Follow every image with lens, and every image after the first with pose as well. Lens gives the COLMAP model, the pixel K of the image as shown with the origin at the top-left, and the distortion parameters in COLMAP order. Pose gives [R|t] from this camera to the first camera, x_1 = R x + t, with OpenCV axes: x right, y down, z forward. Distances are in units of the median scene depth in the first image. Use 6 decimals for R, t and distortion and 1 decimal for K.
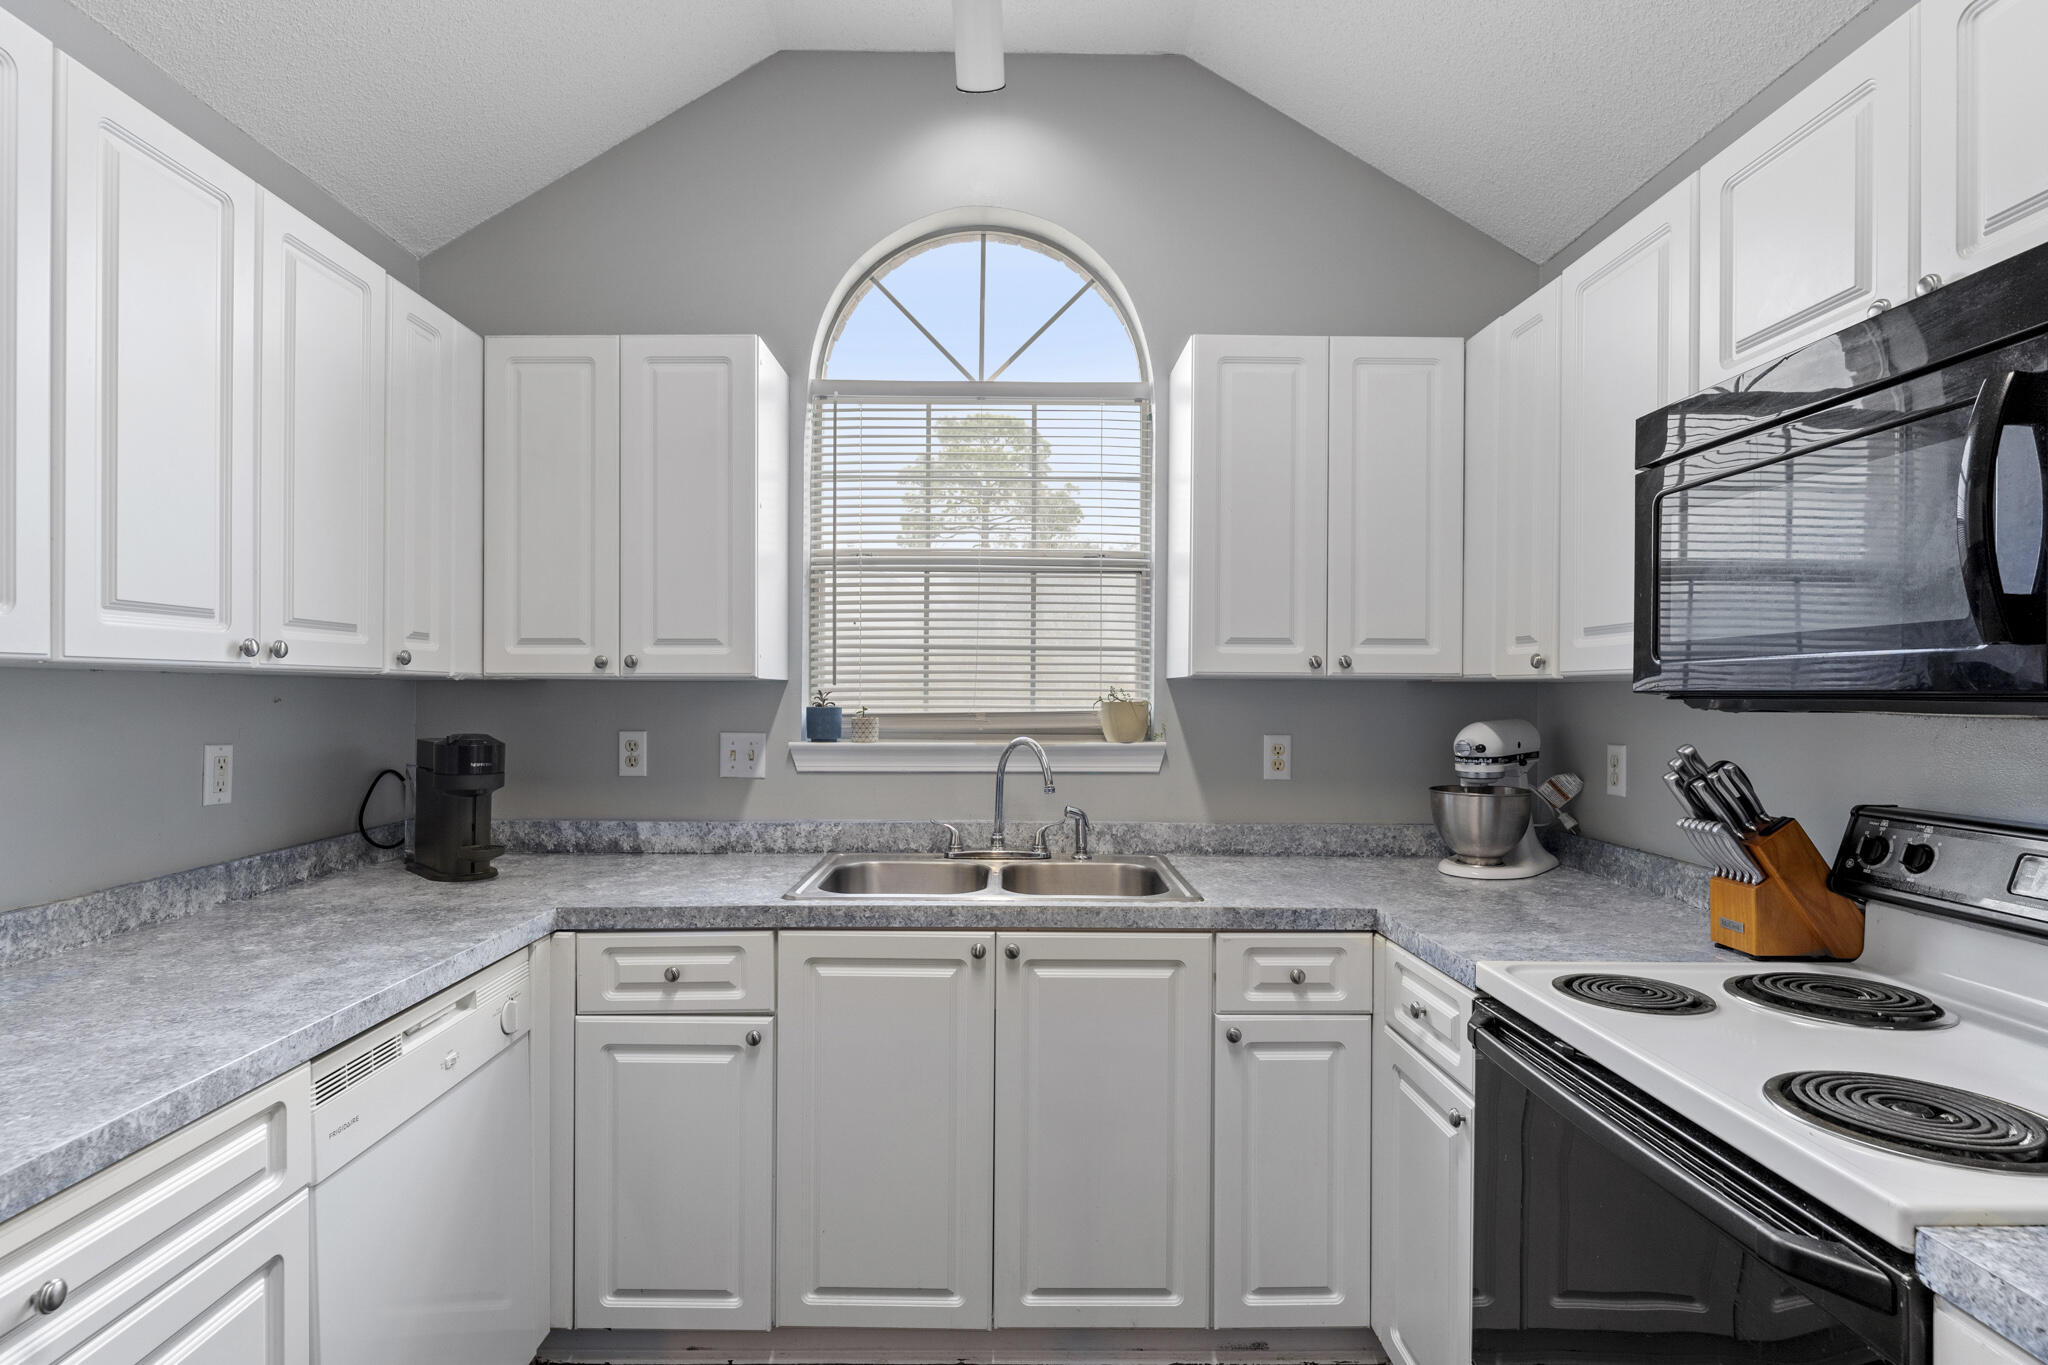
lens RADIAL K [[1064.0, 0, 1024.0], [0, 1064.0, 682.5], [0, 0, 1]] dist [0.001476, 0.000240]
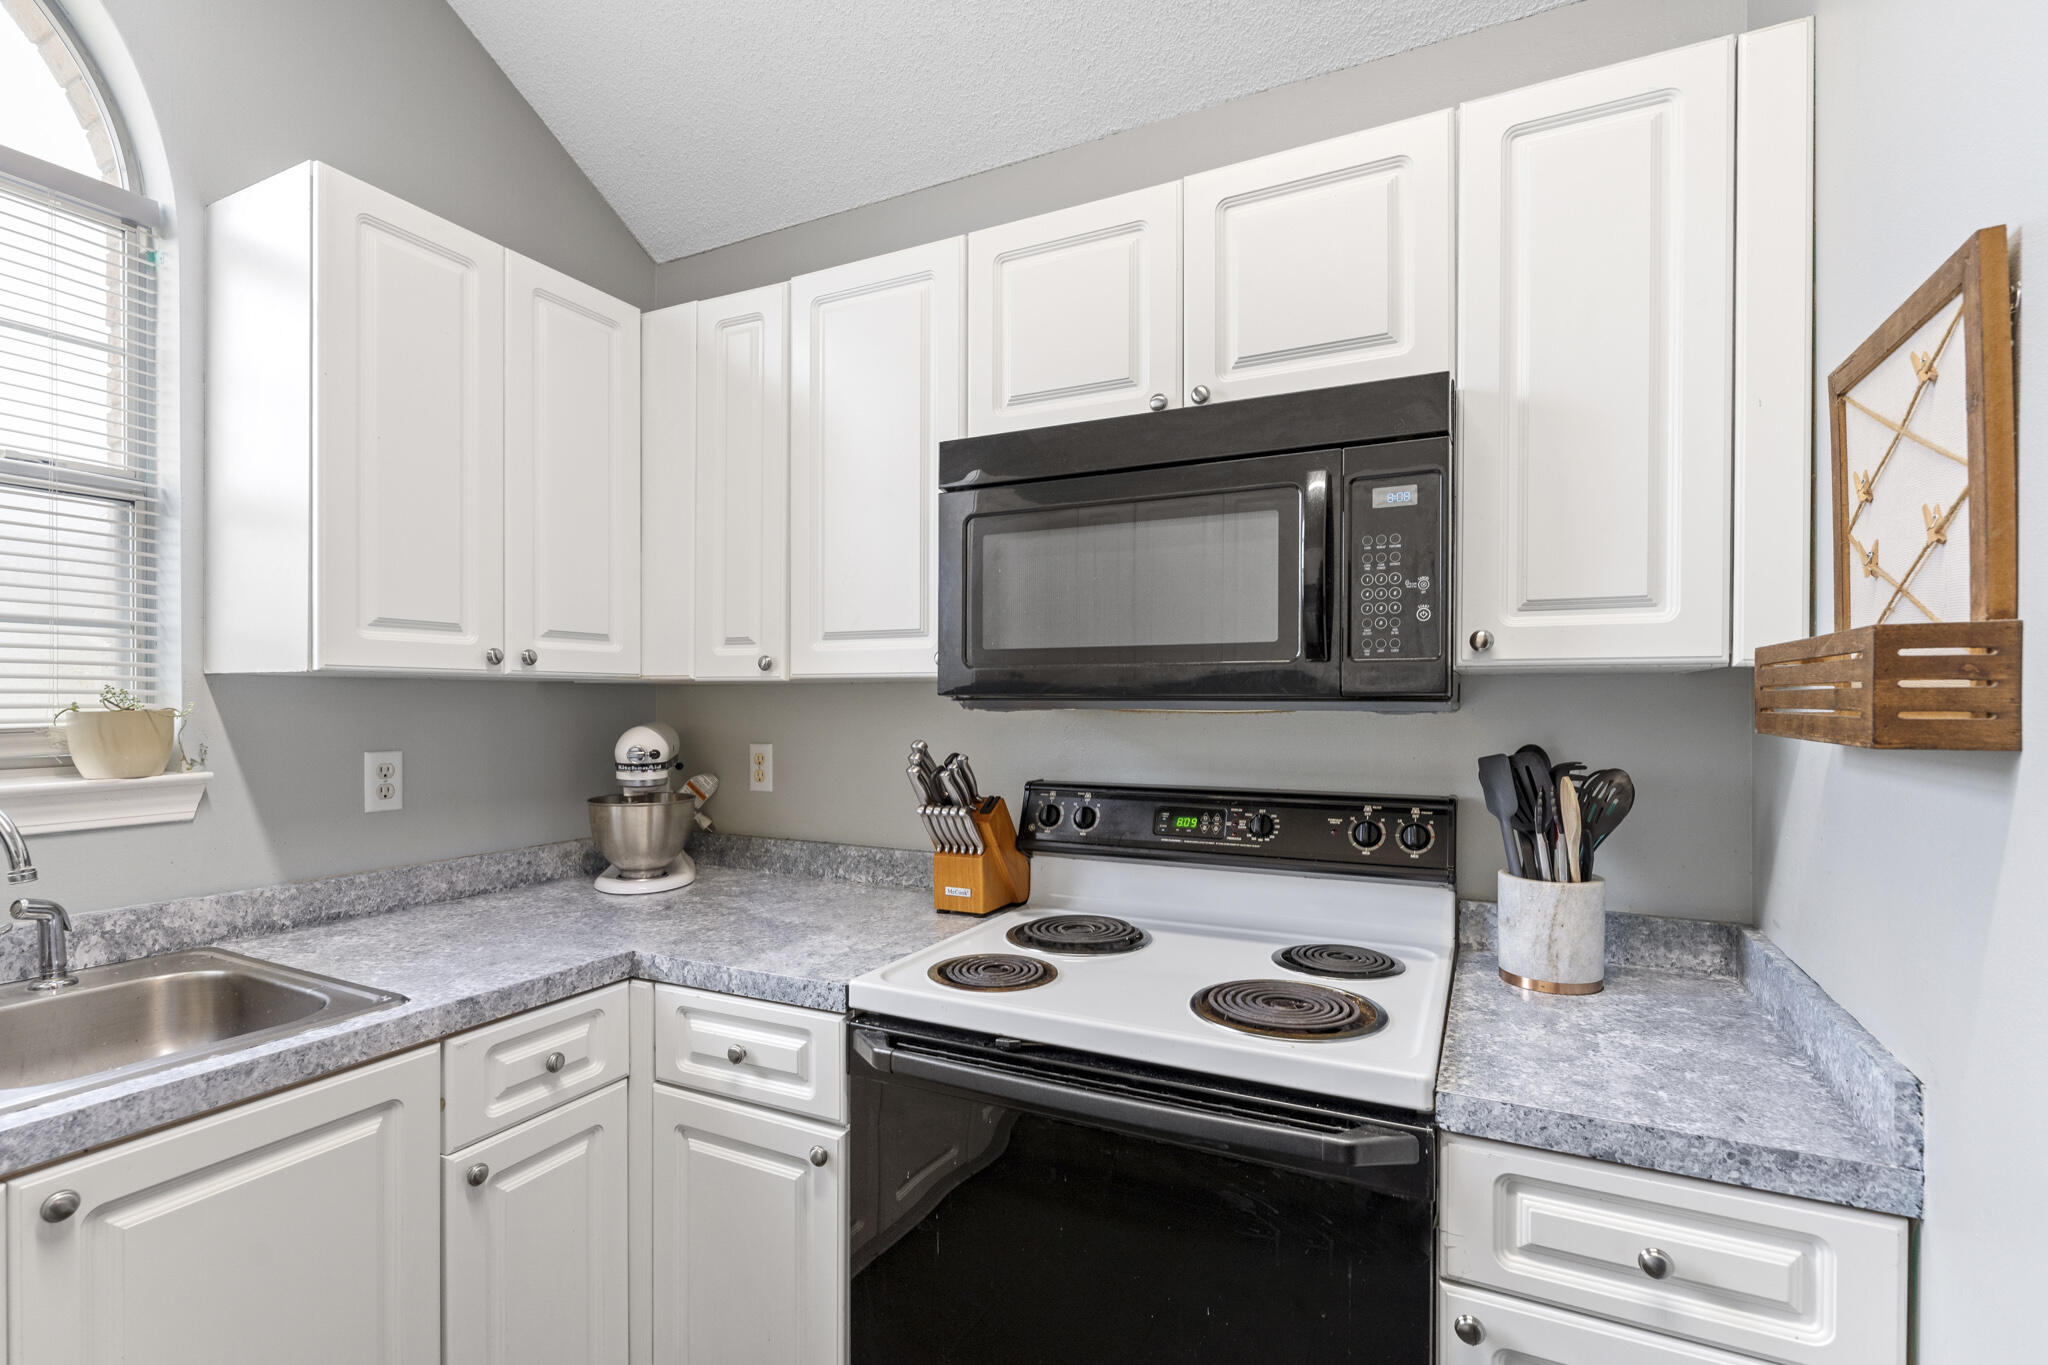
lens RADIAL K [[951.0, 0, 1021.1], [0, 951.0, 701.7], [0, 0, 1]] dist [0.000860, -0.000571]
pose [[0.461196, -0.007044, 0.887270, -0.170143], [-0.007602, 0.999900, 0.011890, 0.003023], [-0.887266, -0.012229, 0.461096, 0.329708]]
